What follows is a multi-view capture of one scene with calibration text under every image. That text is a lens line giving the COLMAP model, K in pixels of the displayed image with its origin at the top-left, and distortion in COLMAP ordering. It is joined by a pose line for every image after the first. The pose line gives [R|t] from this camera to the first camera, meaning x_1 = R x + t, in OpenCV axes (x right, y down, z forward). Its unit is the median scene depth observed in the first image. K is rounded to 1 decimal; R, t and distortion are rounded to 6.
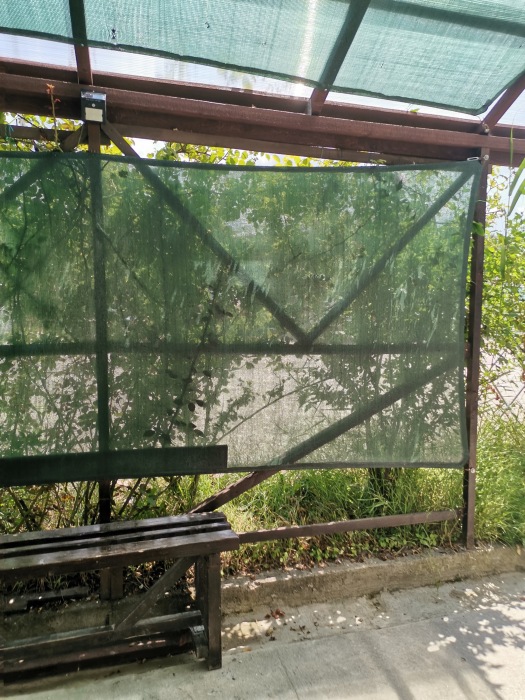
lens RADIAL K [[526.7, 0, 262.5], [0, 526.7, 348.2], [0, 0, 1]] dist [0.027222, 0.000373]
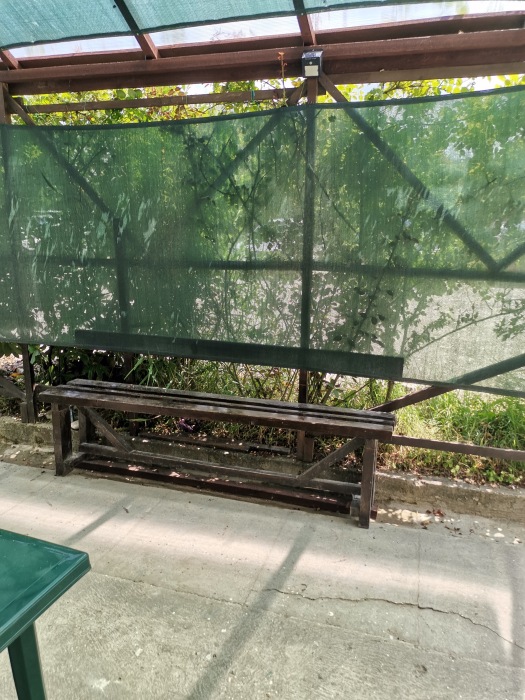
lens RADIAL K [[526.7, 0, 262.8], [0, 526.7, 351.0], [0, 0, 1]] dist [0.027222, 0.000373]
pose [[0.832861, 0.121311, -0.540024, 0.288670], [-0.059146, 0.989605, 0.131087, 0.038475], [0.550313, -0.077237, 0.831379, -0.110747]]
